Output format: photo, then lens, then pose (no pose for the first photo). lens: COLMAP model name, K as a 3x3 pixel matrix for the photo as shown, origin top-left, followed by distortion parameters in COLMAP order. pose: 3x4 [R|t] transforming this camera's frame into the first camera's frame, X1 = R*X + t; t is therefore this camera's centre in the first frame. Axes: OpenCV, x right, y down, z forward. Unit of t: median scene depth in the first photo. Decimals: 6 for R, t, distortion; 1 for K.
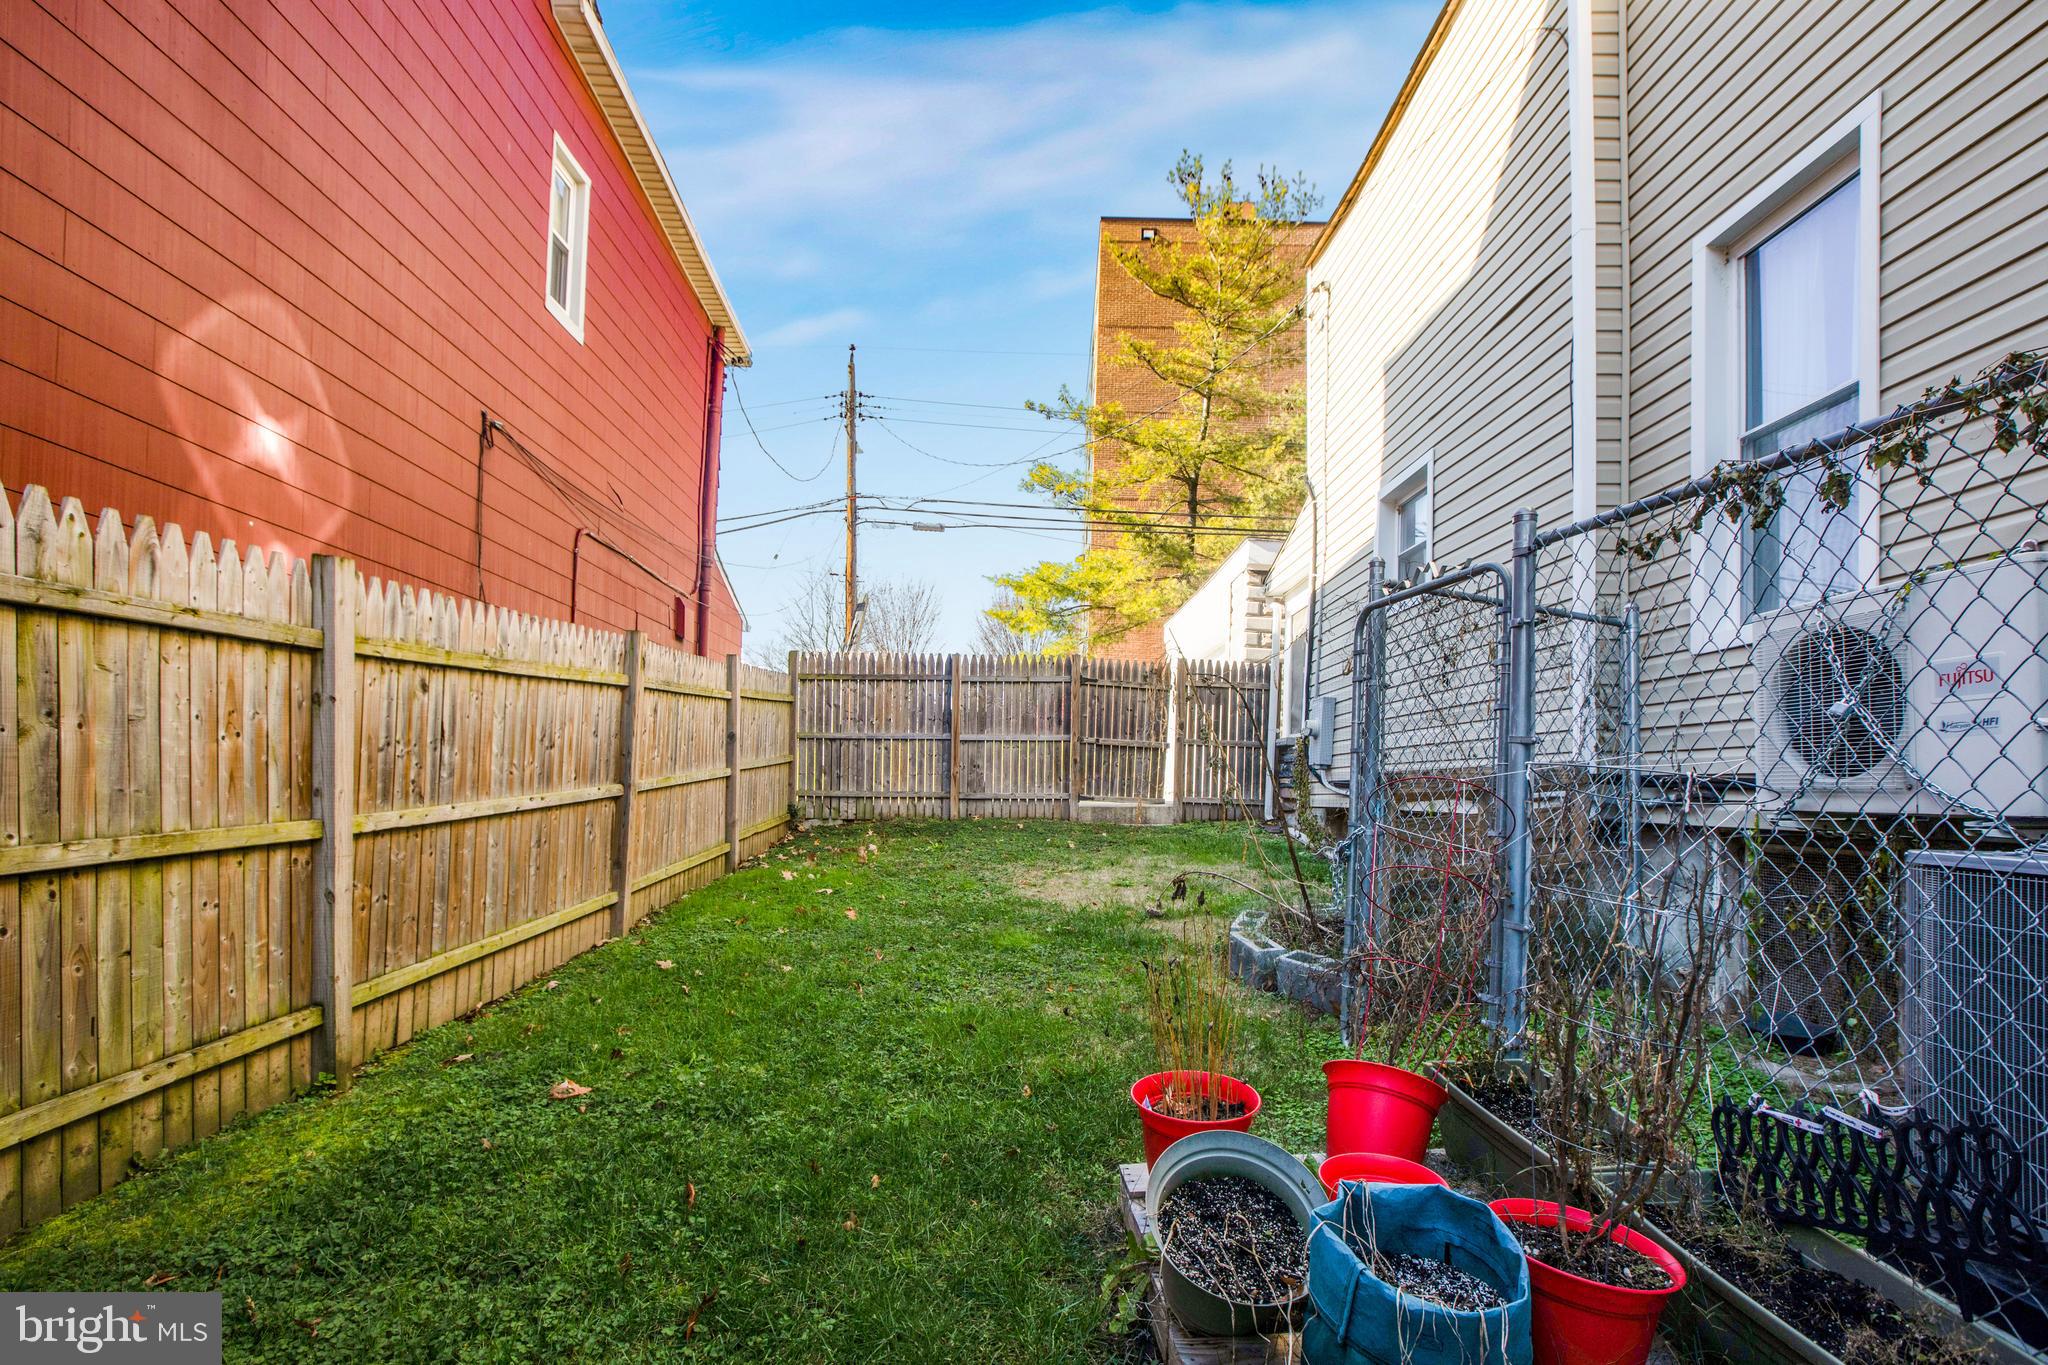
lens RADIAL K [[968.3, 0, 1071.7], [0, 968.3, 772.7], [0, 0, 1]] dist [-0.038188, 0.016497]
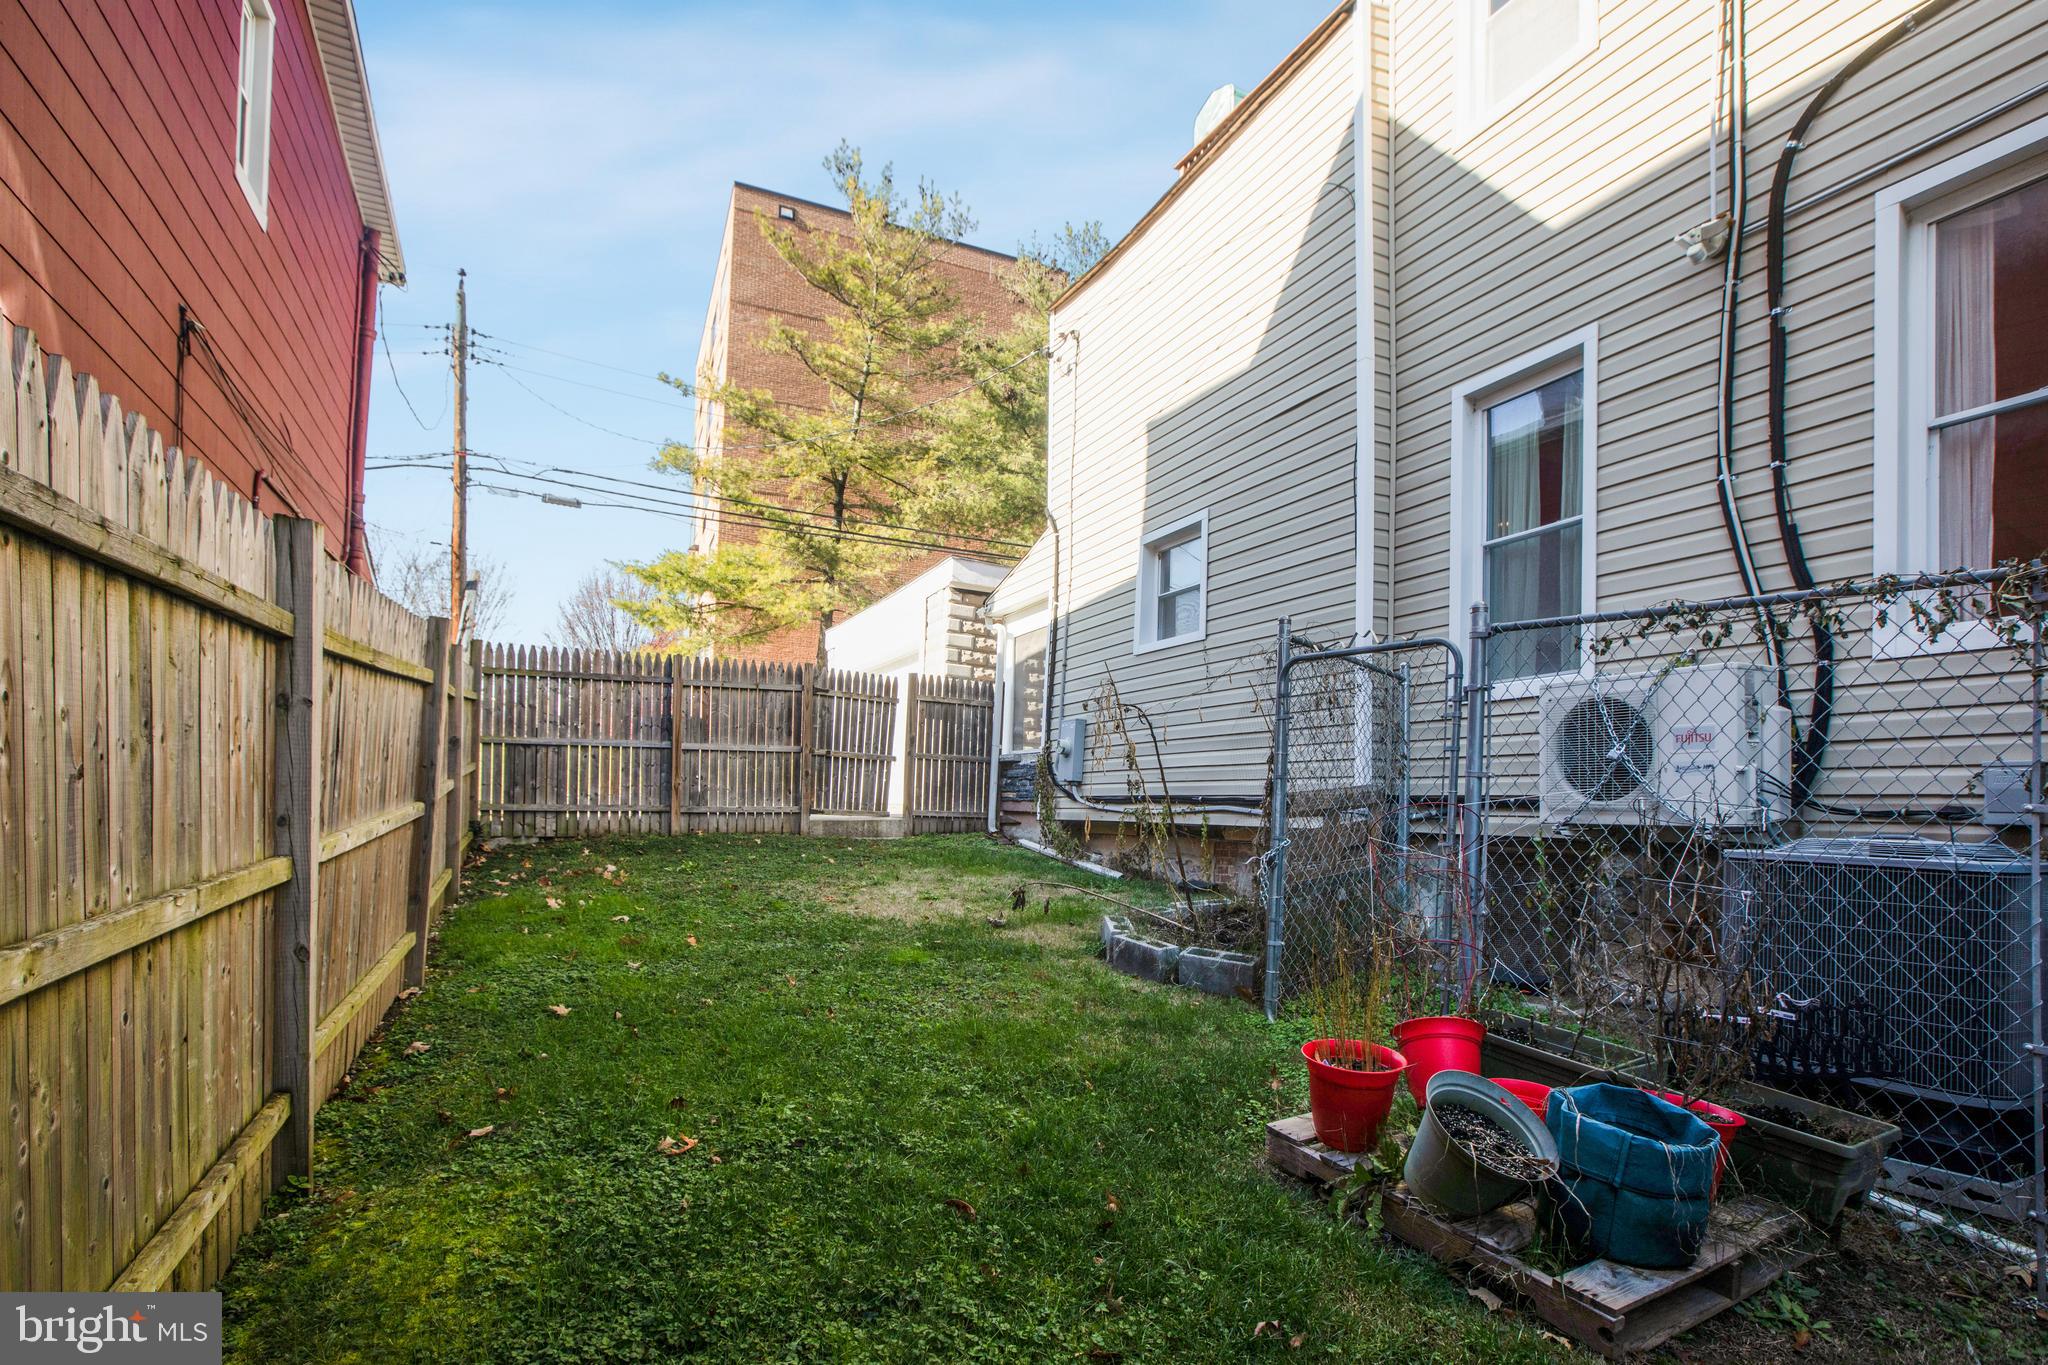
lens RADIAL K [[968.3, 0, 1100.3], [0, 968.3, 810.4], [0, 0, 1]] dist [-0.038188, 0.016497]
pose [[0.900271, -0.005071, 0.435301, -0.154456], [-0.008066, 0.999566, 0.028325, -0.004630], [-0.435256, -0.029011, 0.899839, 0.001508]]
